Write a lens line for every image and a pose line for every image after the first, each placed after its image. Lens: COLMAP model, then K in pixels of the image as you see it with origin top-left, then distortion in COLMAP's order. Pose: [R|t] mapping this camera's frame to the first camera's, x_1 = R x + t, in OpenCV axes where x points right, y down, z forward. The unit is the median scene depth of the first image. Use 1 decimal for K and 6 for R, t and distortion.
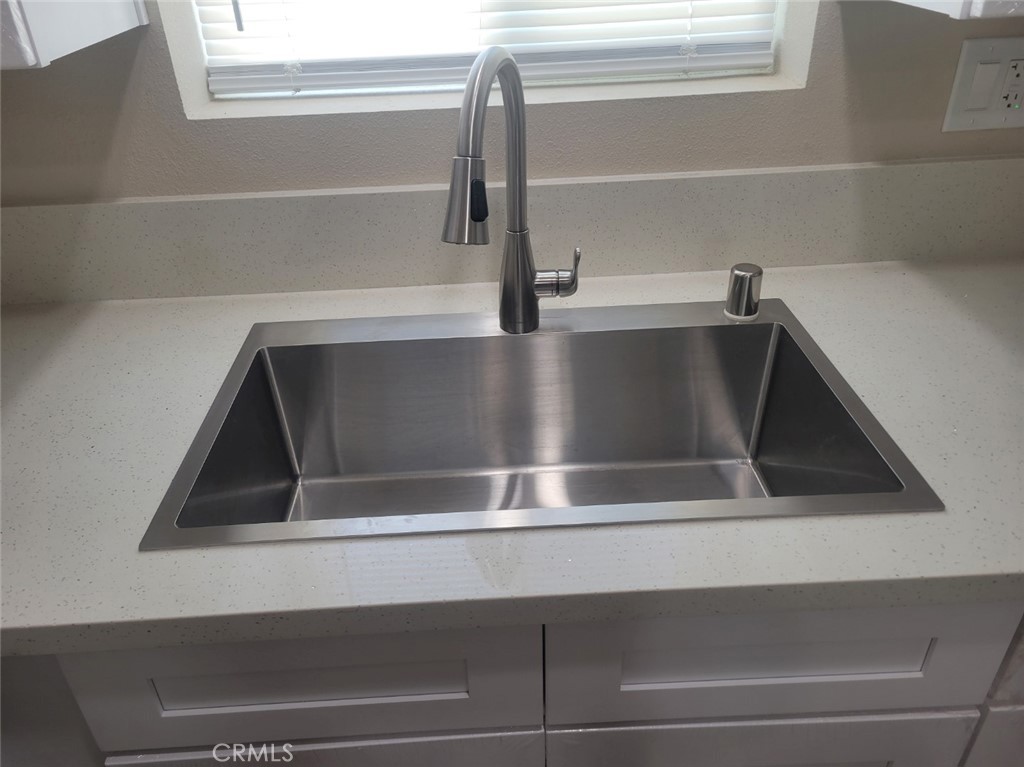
lens RADIAL K [[764.8, 0, 494.5], [0, 764.8, 382.5], [0, 0, 1]] dist [0.075694, -0.067940]
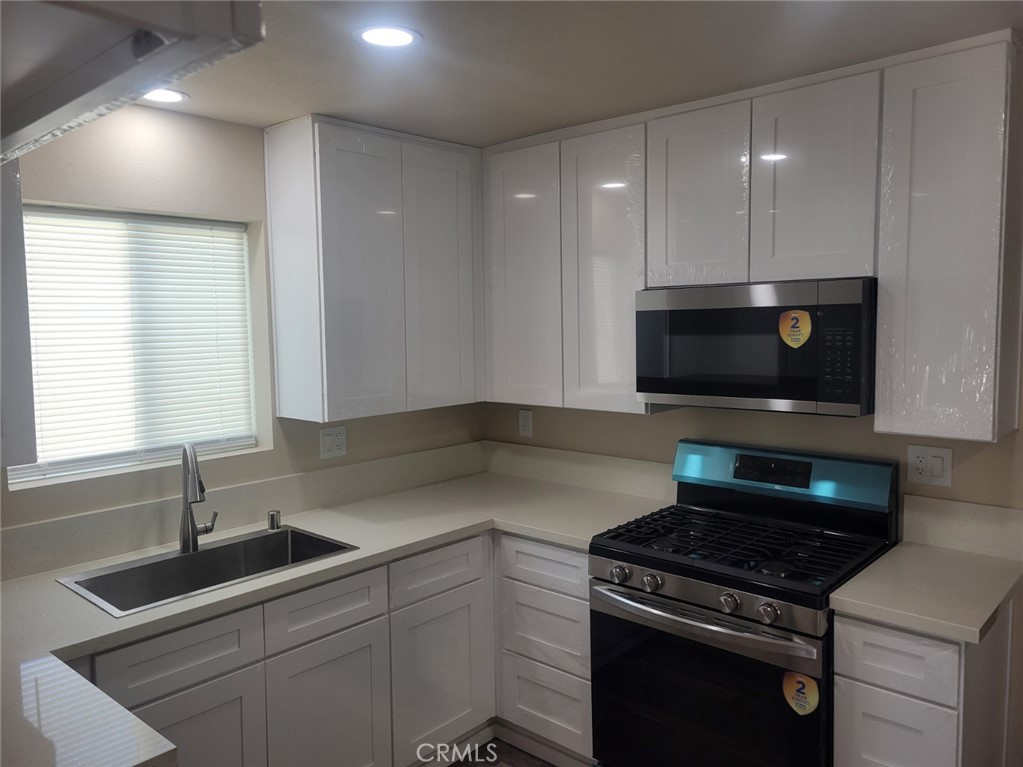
lens RADIAL K [[768.4, 0, 511.5], [0, 768.4, 383.5], [0, 0, 1]] dist [0.068218, -0.064855]
pose [[0.691929, -0.036824, 0.721026, -0.941069], [0.370965, 0.874912, -0.311311, 0.556859], [-0.619370, 0.482880, 0.619037, -1.266456]]
